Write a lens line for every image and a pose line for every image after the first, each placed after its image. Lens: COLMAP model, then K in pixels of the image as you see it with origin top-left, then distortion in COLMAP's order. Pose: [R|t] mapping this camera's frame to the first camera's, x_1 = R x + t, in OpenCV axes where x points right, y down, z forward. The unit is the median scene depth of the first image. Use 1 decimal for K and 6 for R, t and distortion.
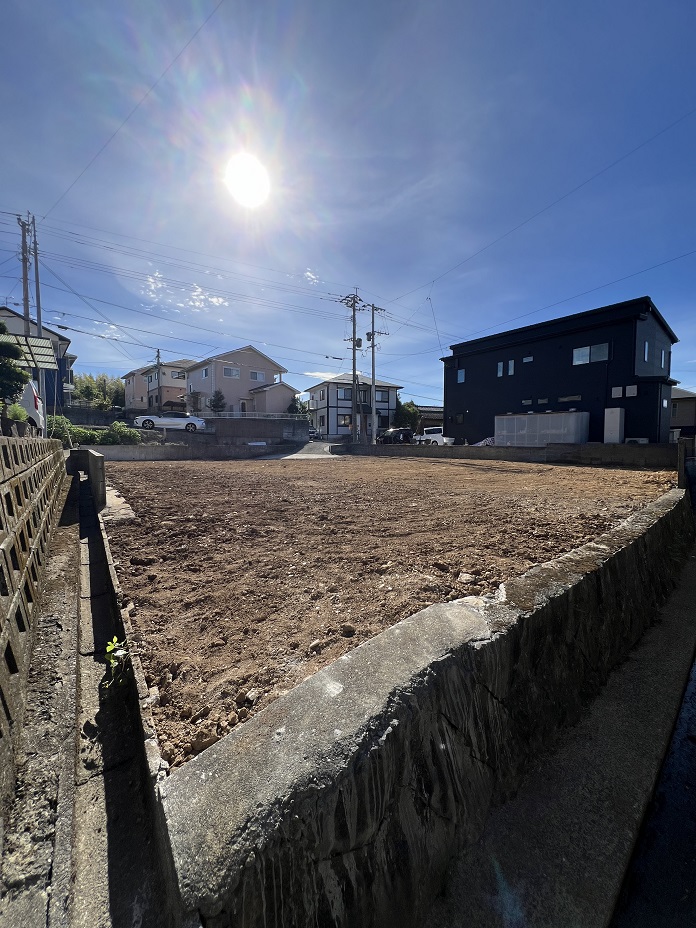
lens RADIAL K [[373.8, 0, 348.0], [0, 373.8, 464.0], [0, 0, 1]] dist [-0.000114, -0.000007]
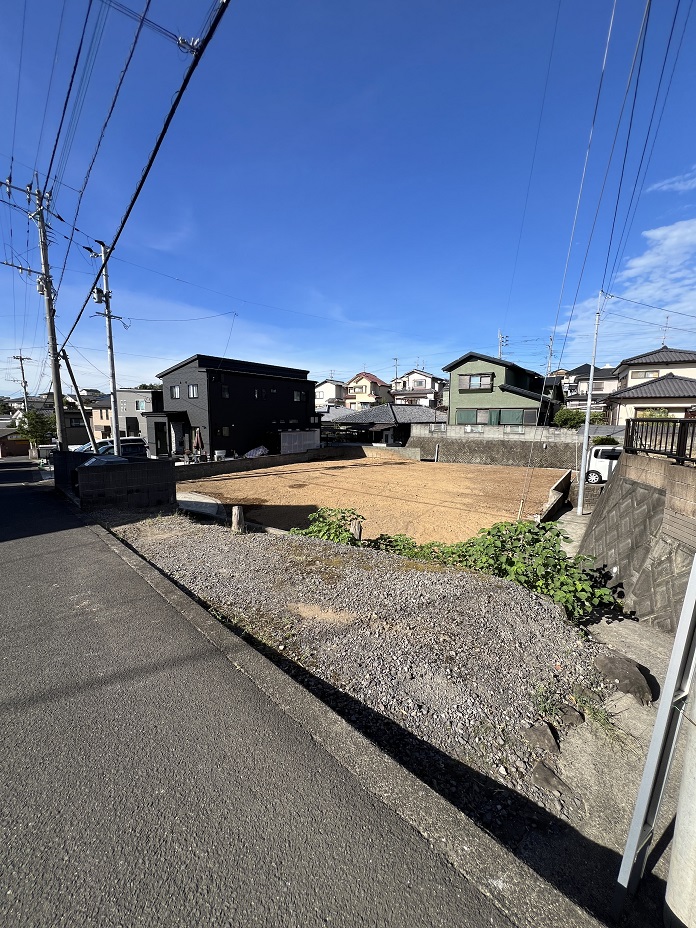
lens RADIAL K [[369.4, 0, 341.6], [0, 369.4, 460.7], [0, 0, 1]] dist [0.000067, 0.000244]
pose [[-0.285095, -0.119076, 0.951074, -0.996723], [0.047716, 0.989260, 0.138160, -0.210506], [-0.957311, 0.084770, -0.276351, 1.224169]]
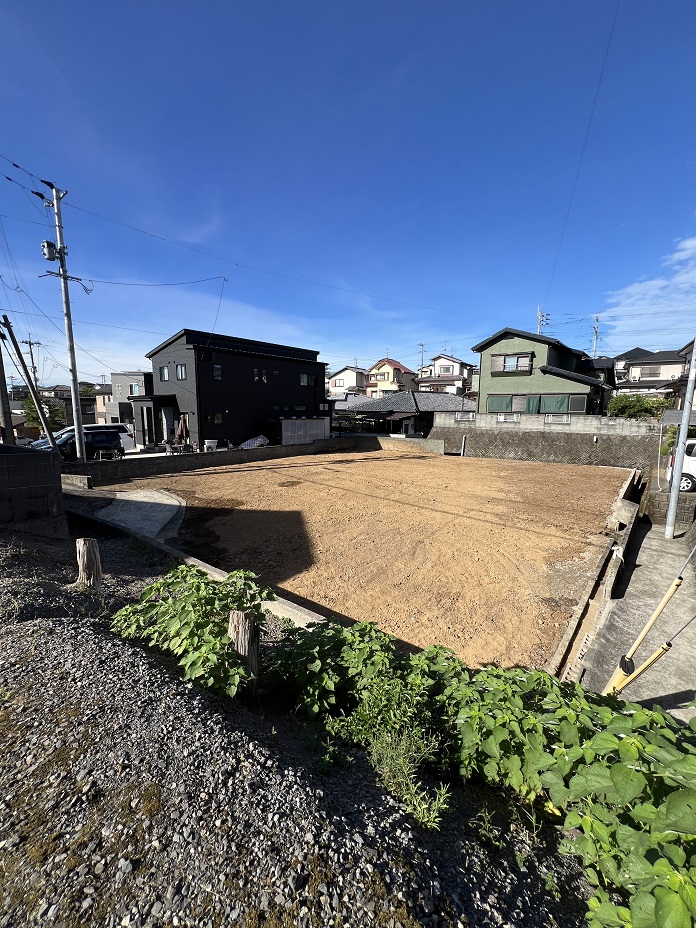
lens RADIAL K [[369.4, 0, 341.6], [0, 369.4, 460.7], [0, 0, 1]] dist [0.000067, 0.000244]
pose [[-0.216635, -0.145257, 0.965386, -0.833953], [0.043515, 0.986449, 0.158192, -0.186461], [-0.975282, 0.076279, -0.207378, 1.120190]]
